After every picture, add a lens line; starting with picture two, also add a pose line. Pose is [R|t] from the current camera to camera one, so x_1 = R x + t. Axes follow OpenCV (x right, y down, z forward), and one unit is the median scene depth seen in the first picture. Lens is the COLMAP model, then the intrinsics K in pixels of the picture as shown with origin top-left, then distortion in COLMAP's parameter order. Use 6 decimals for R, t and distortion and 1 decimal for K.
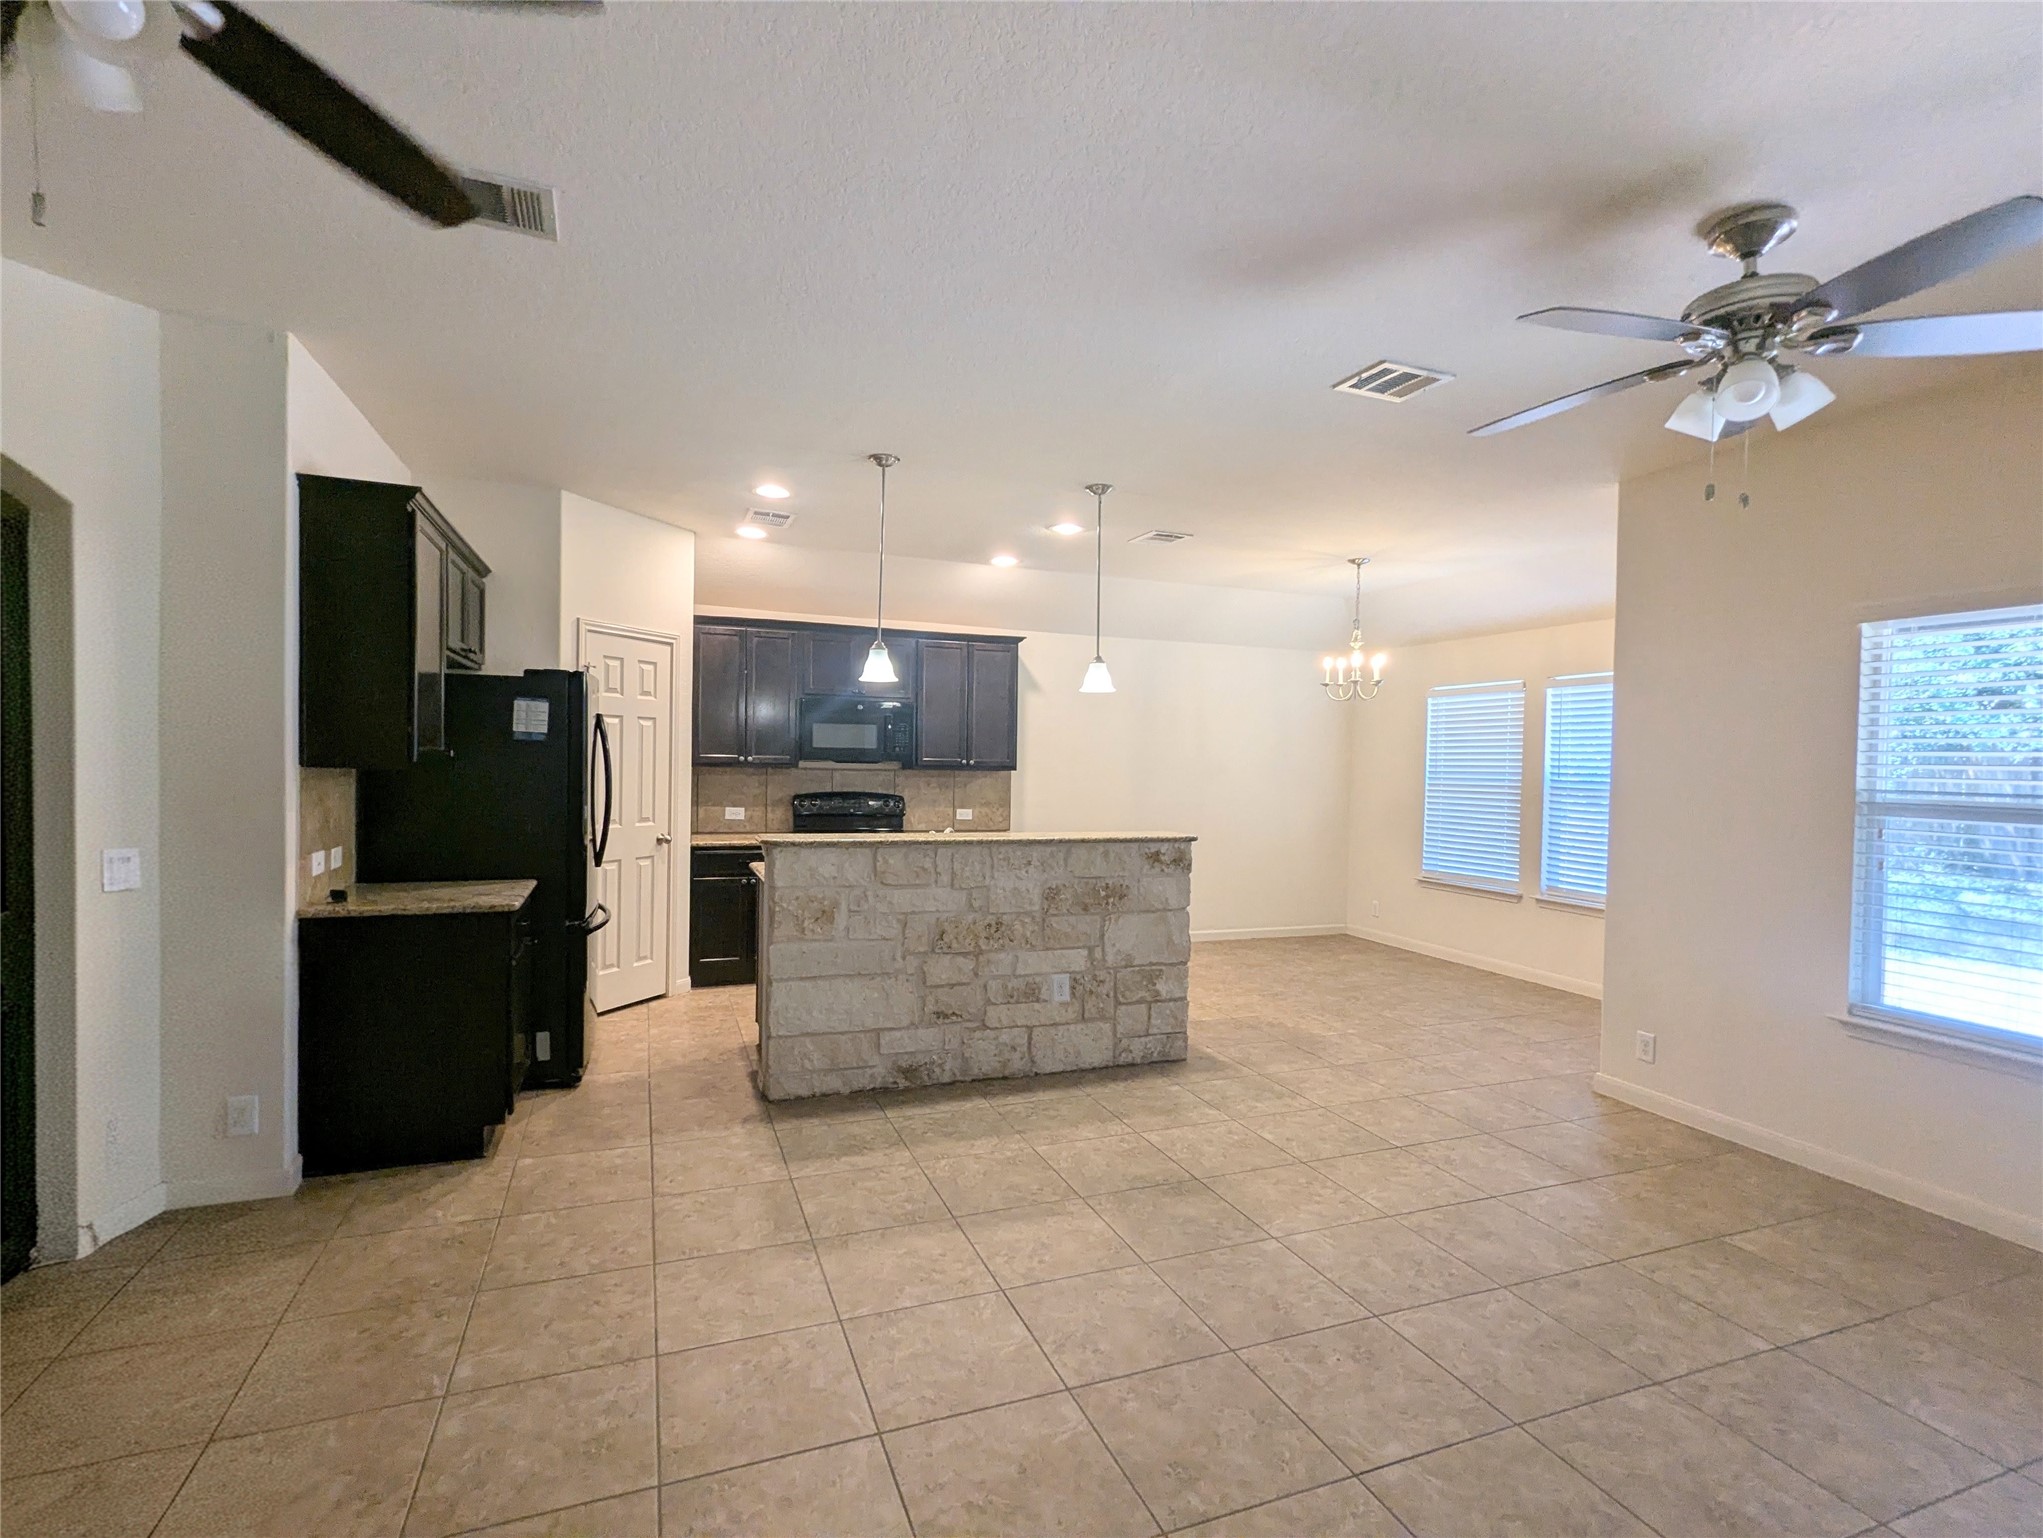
lens RADIAL K [[970.0, 0, 1019.1], [0, 970.0, 770.9], [0, 0, 1]] dist [-0.001299, 0.003535]
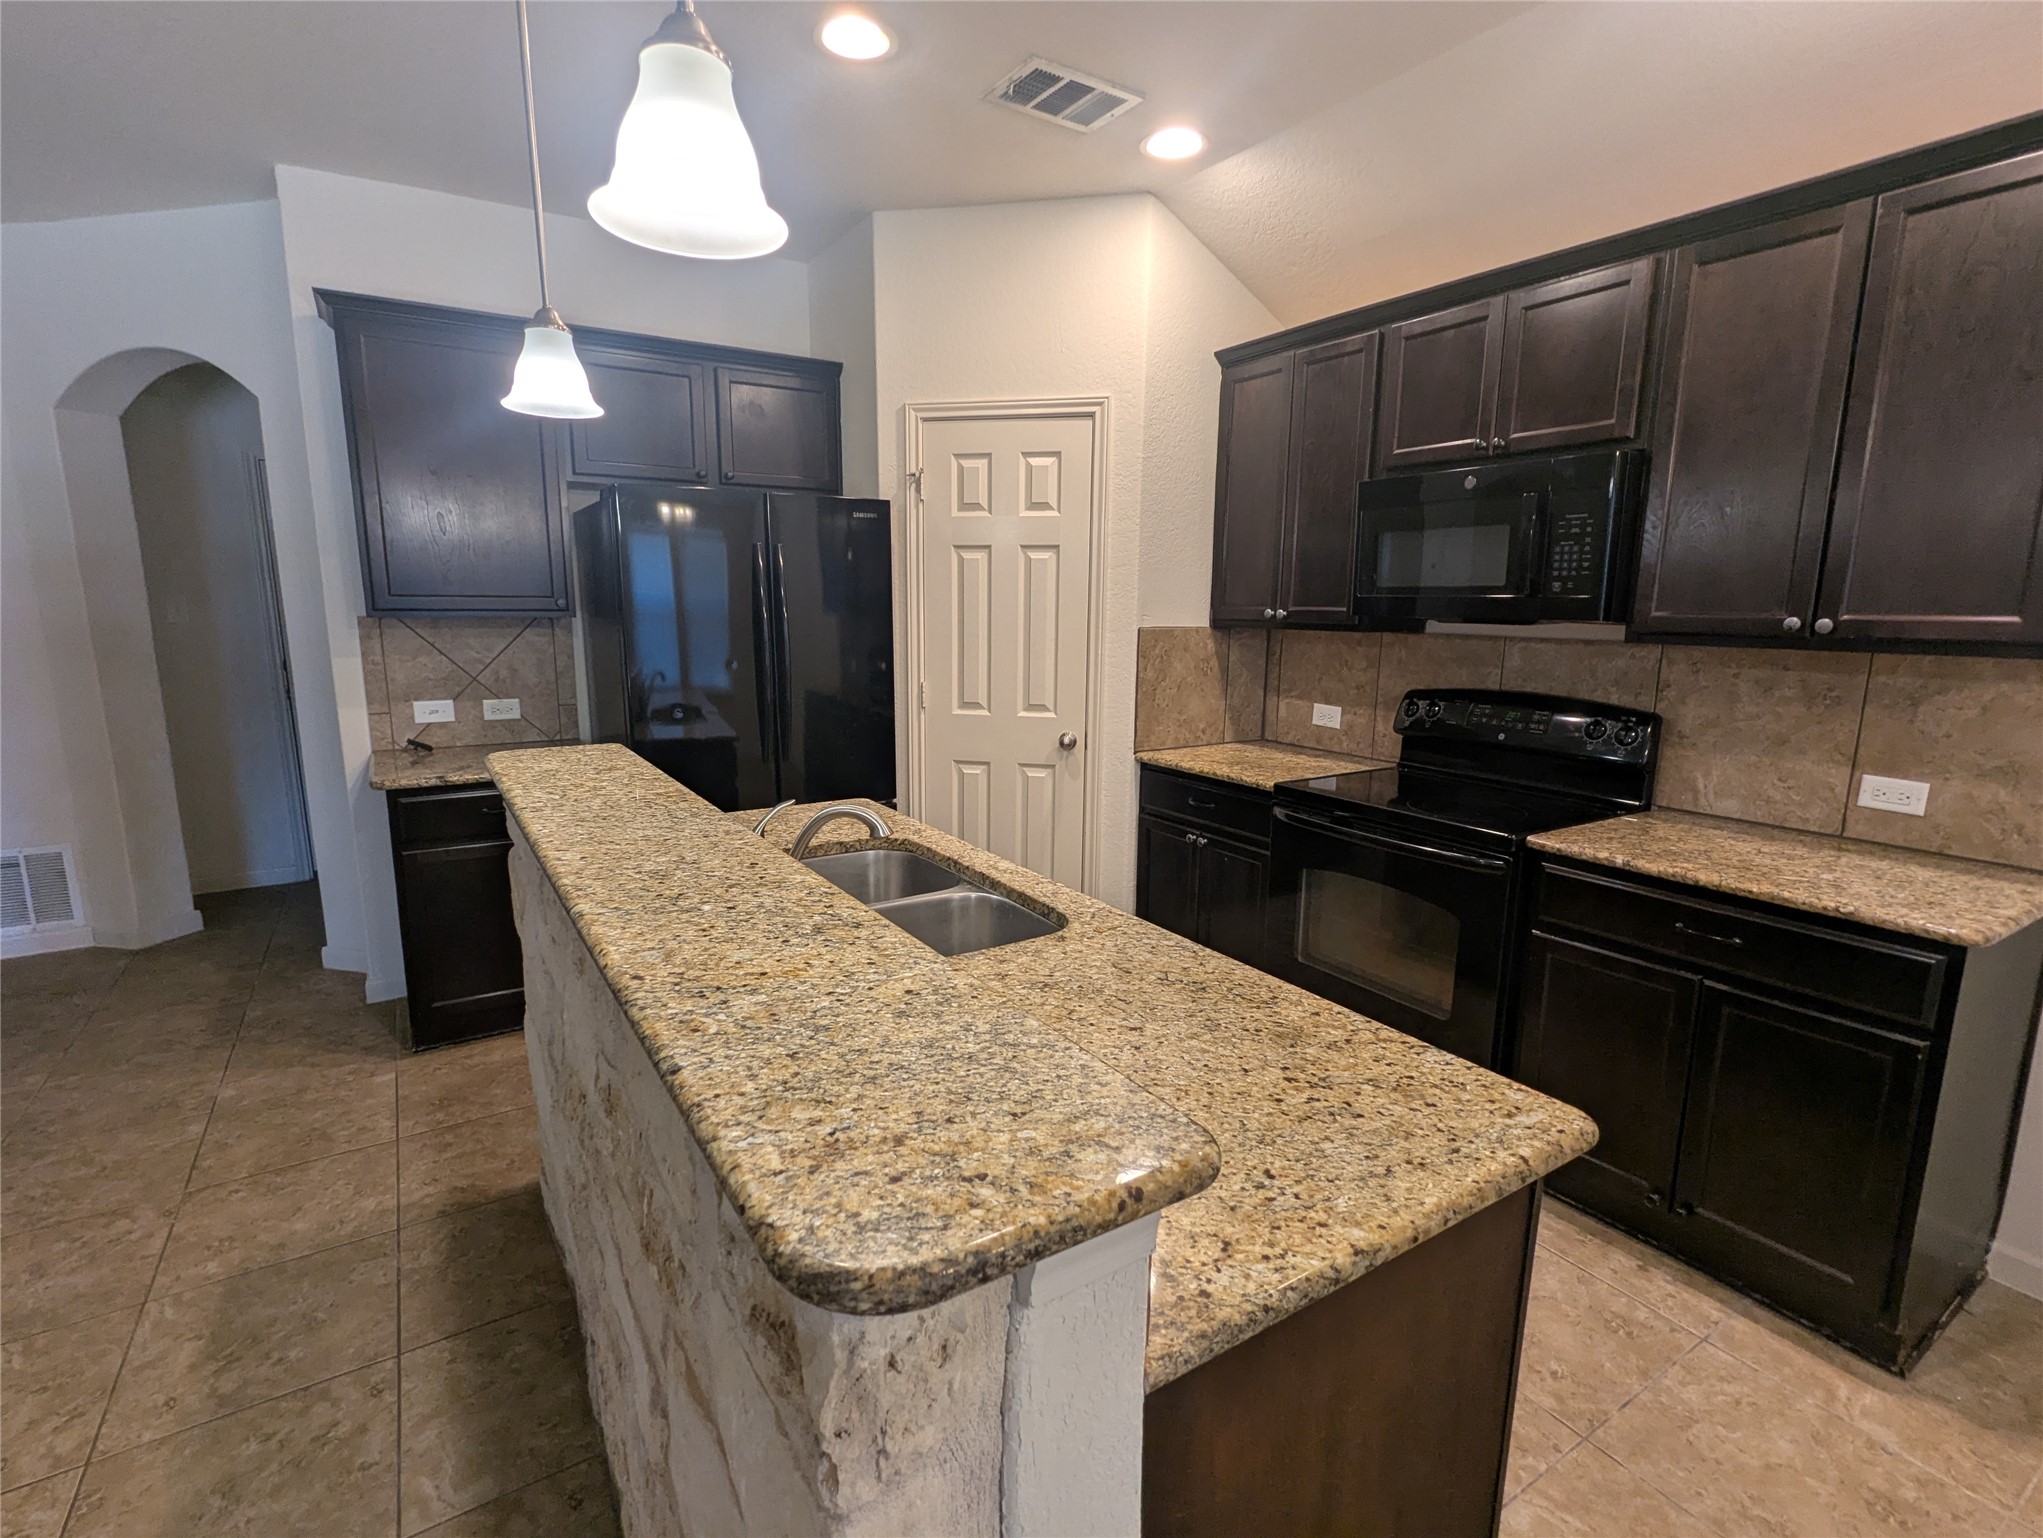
lens RADIAL K [[970.0, 0, 1018.0], [0, 970.0, 777.5], [0, 0, 1]] dist [-0.001299, 0.003535]
pose [[0.187172, 0.160744, -0.969086, 0.207025], [-0.016781, 0.986900, 0.160458, -0.006278], [0.982184, -0.013771, 0.187418, 0.727738]]
